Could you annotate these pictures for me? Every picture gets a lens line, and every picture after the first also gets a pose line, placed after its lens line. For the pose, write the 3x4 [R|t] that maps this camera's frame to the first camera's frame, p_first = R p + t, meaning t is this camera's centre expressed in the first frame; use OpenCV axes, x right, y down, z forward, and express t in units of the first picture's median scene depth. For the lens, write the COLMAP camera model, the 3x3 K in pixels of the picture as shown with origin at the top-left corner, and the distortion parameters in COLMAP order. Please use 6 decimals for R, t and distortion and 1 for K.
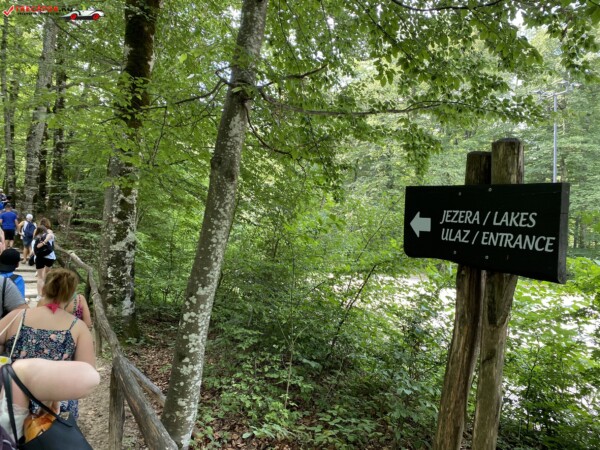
lens RADIAL K [[455.5, 0, 298.0], [0, 455.5, 223.7], [0, 0, 1]] dist [0.025309, -0.006576]
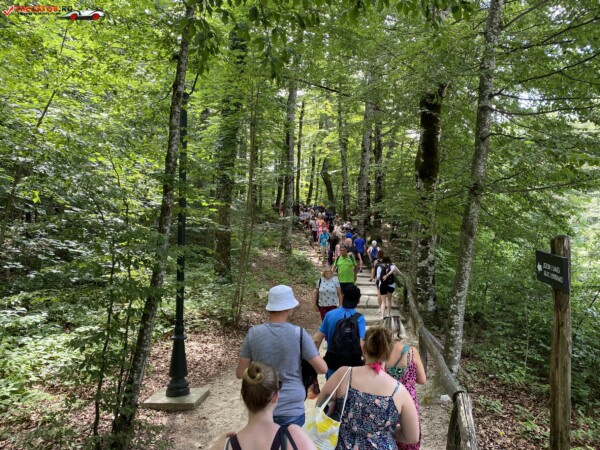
lens RADIAL K [[455.5, 0, 297.7], [0, 455.5, 222.3], [0, 0, 1]] dist [0.025309, -0.006576]
pose [[0.791471, -0.052770, -0.608924, 0.195201], [0.042765, 0.998606, -0.030954, -0.055657], [0.609709, -0.001541, 0.792624, -0.422566]]
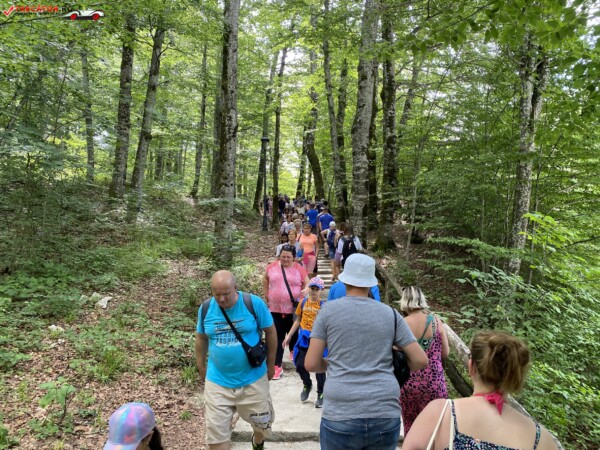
lens RADIAL K [[455.5, 0, 300.1], [0, 455.5, 226.5], [0, 0, 1]] dist [0.025309, -0.006576]
pose [[0.782800, -0.055015, -0.619836, -0.518444], [0.041056, 0.998480, -0.036772, -0.019159], [0.620917, 0.003337, 0.783869, 0.927669]]
